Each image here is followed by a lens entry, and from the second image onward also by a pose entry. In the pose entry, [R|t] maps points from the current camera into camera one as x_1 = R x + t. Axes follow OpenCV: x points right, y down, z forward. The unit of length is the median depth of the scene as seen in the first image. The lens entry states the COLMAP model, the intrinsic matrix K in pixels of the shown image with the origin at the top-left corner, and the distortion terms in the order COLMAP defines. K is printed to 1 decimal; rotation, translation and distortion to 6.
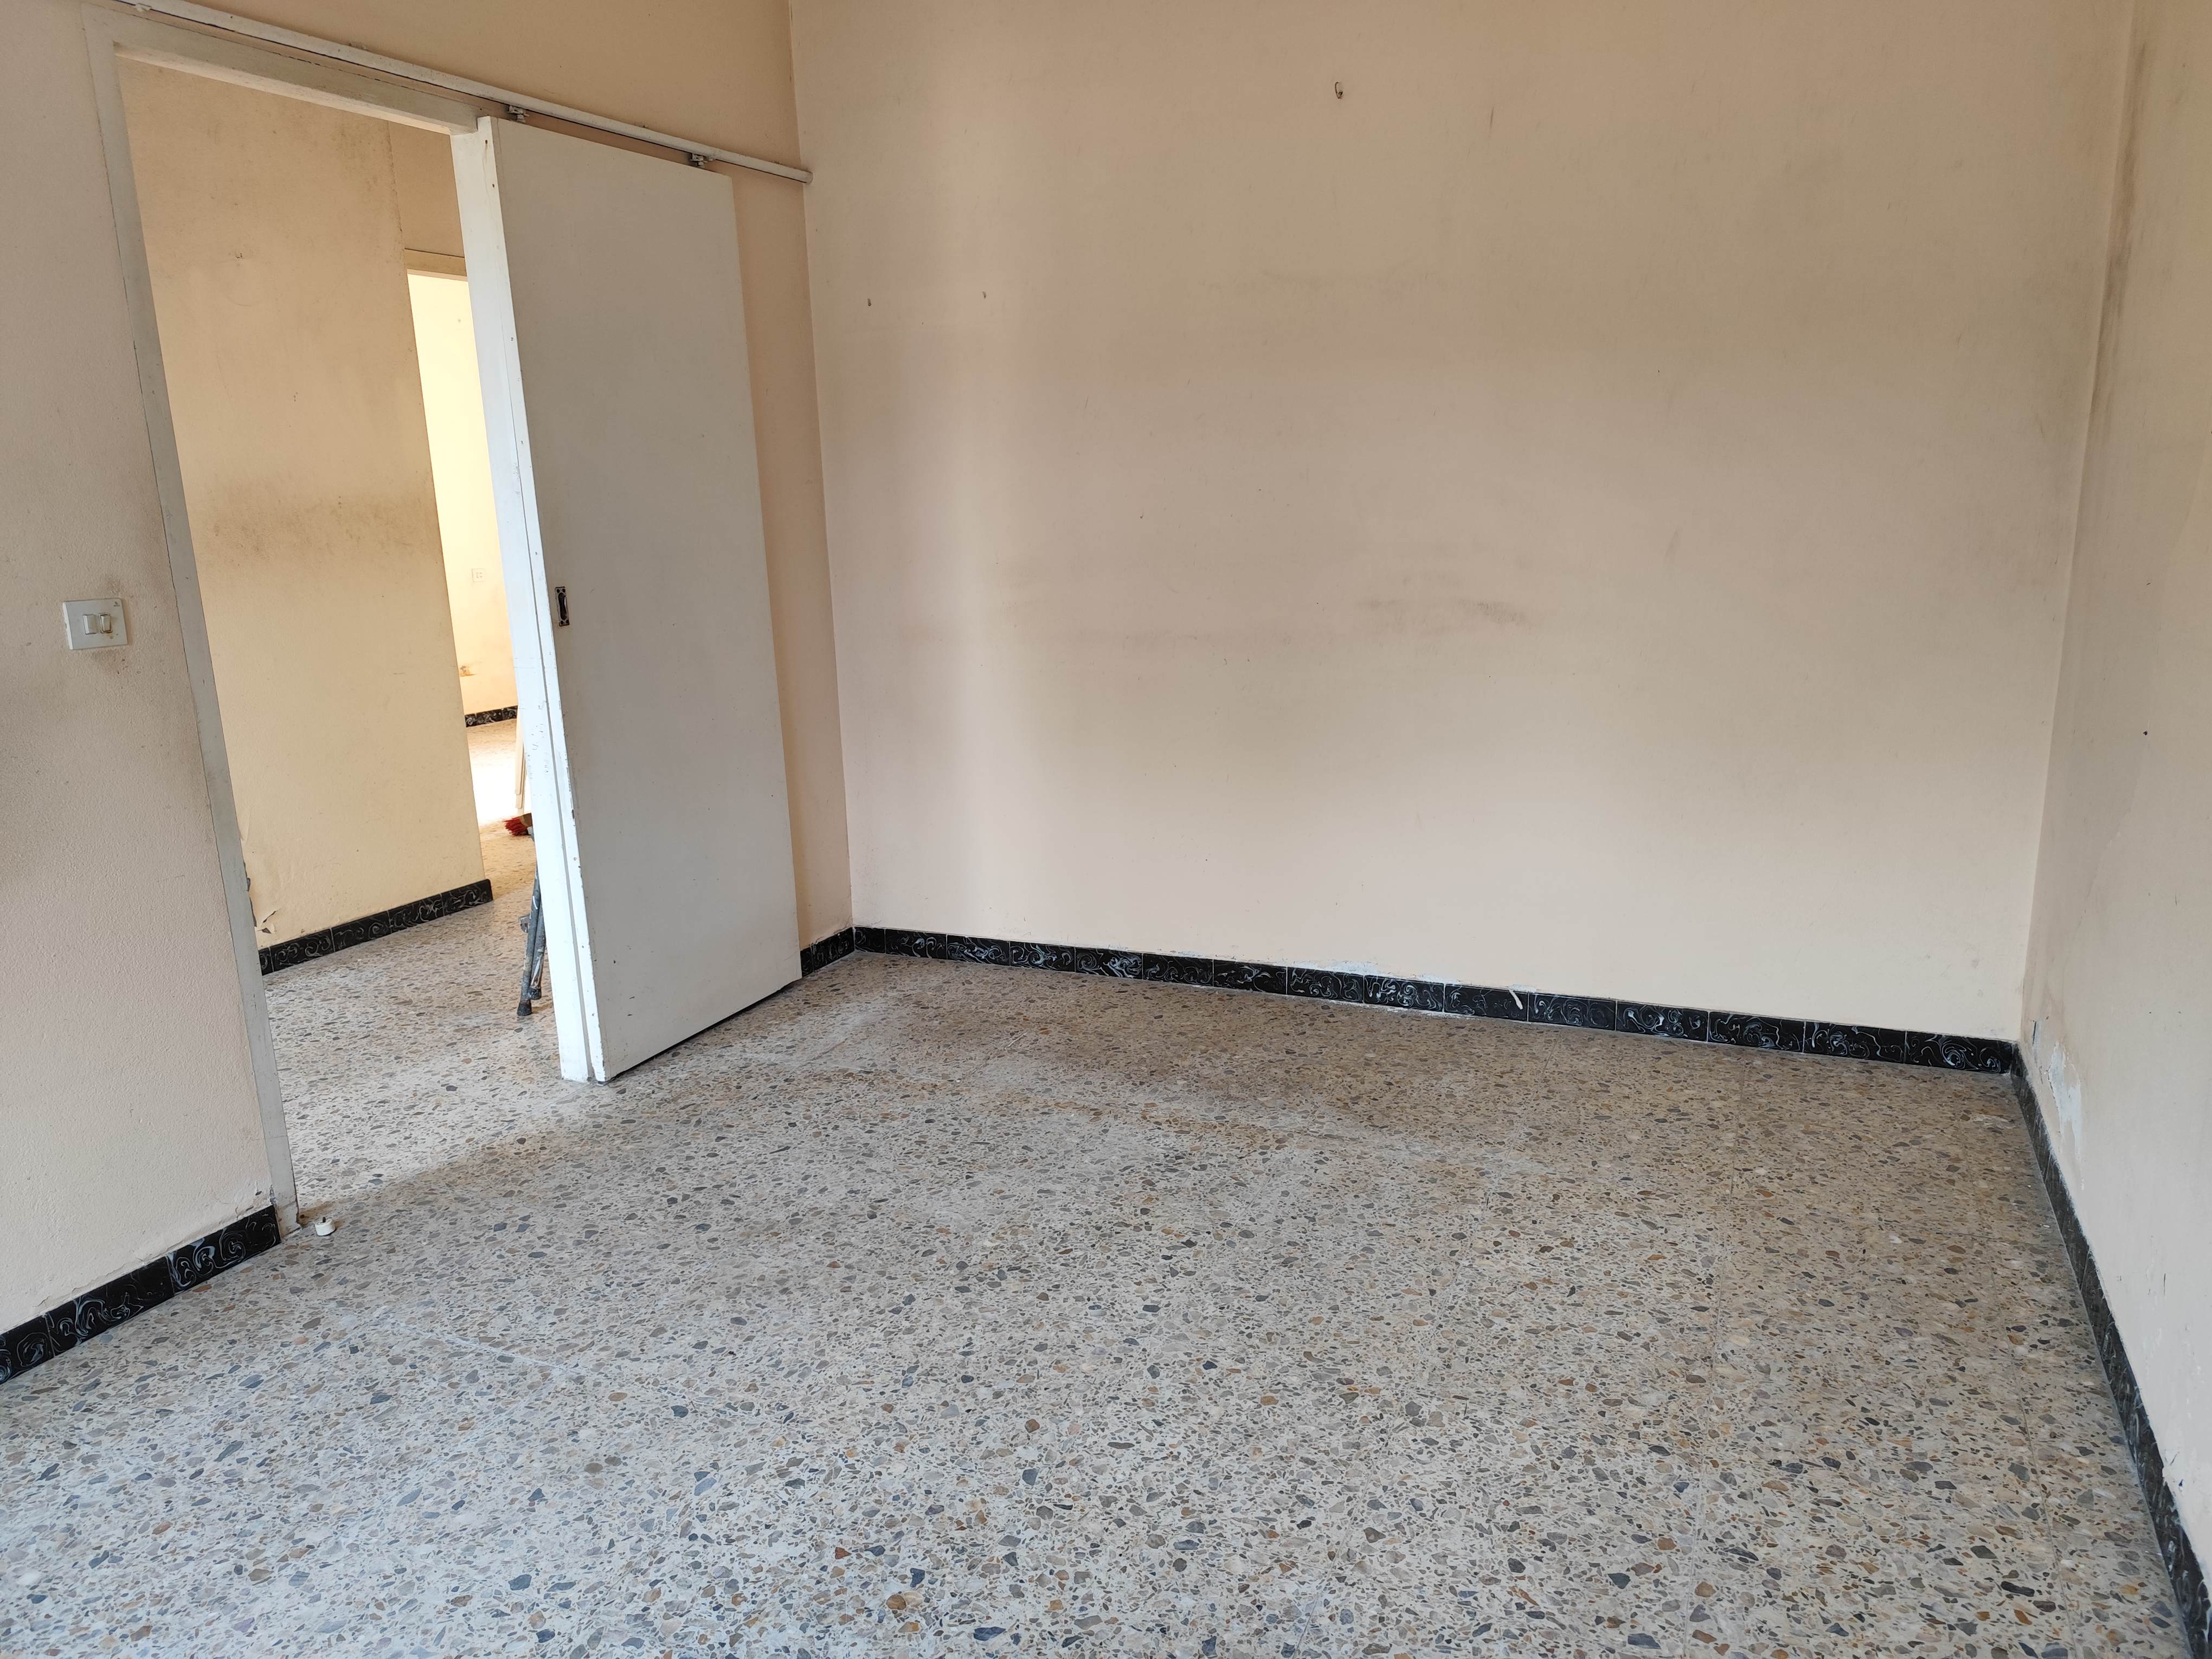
lens RADIAL K [[1528.6, 0, 1108.6], [0, 1528.6, 834.4], [0, 0, 1]] dist [0.047305, -0.055941]
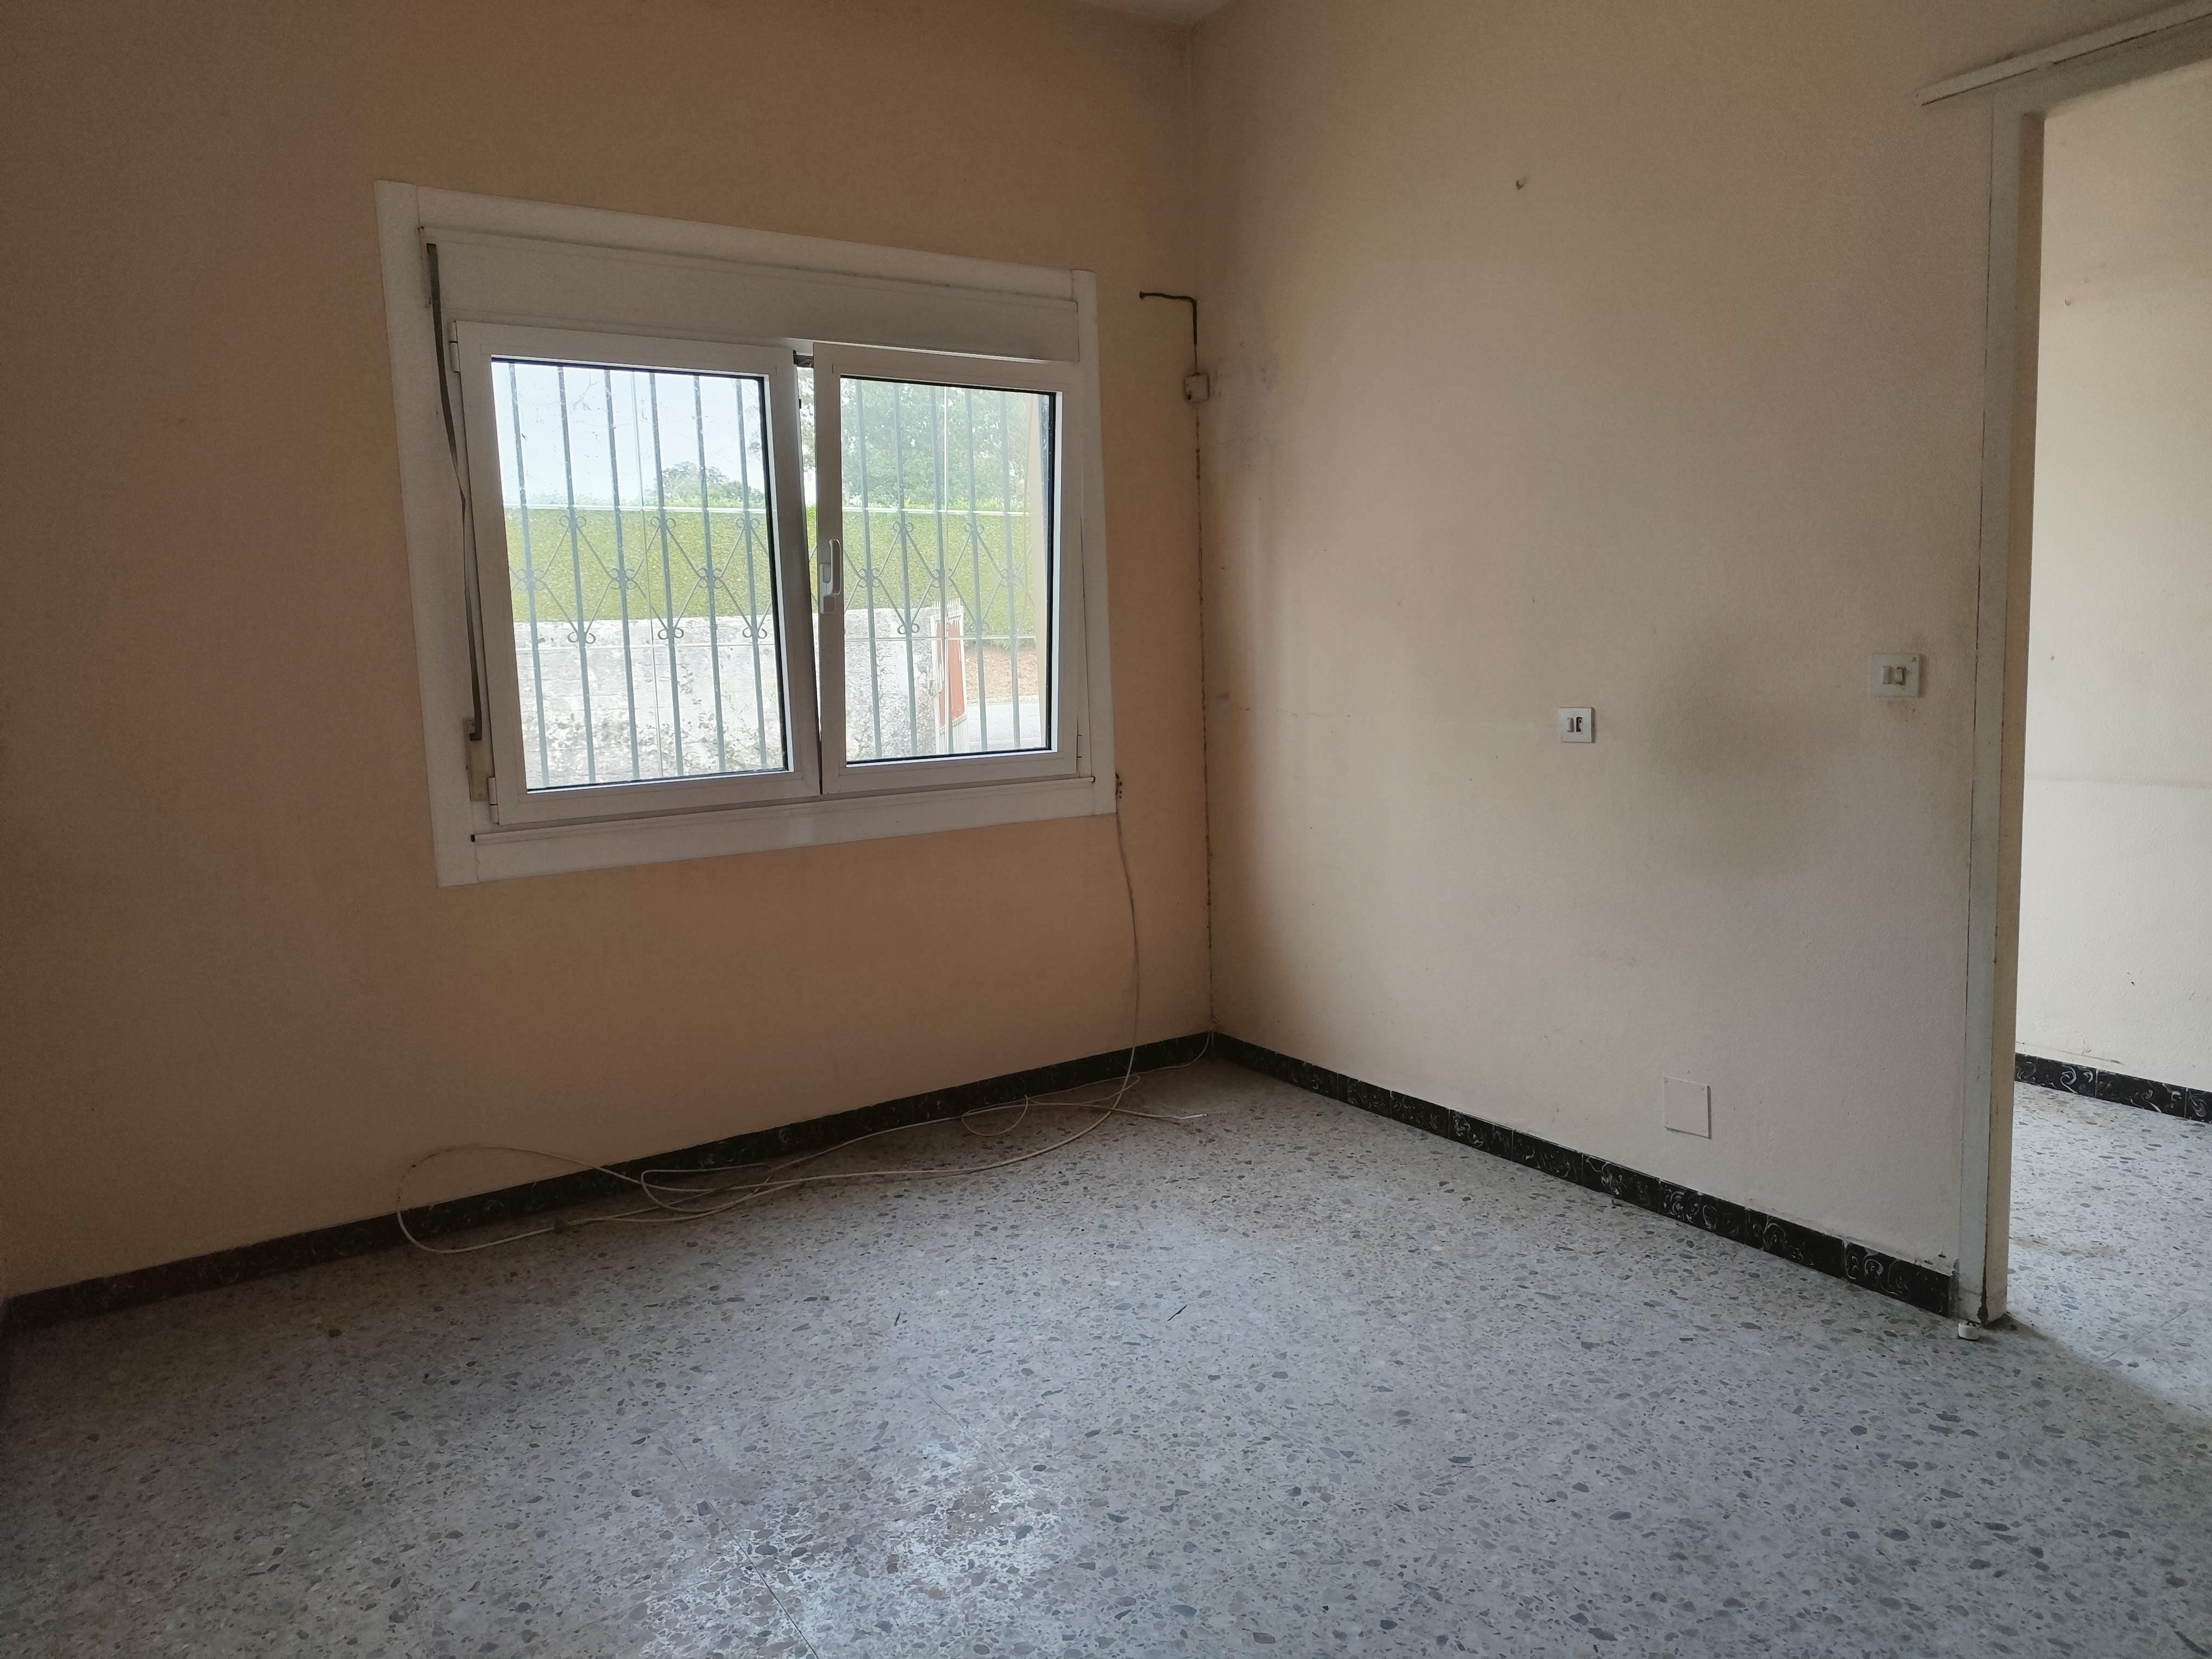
lens RADIAL K [[1528.6, 0, 1112.1], [0, 1528.6, 836.7], [0, 0, 1]] dist [0.047305, -0.055941]
pose [[-0.545186, 0.157575, -0.823372, 0.571523], [-0.138823, 0.951645, 0.274044, -0.246702], [0.826741, 0.263708, -0.496949, 1.093810]]
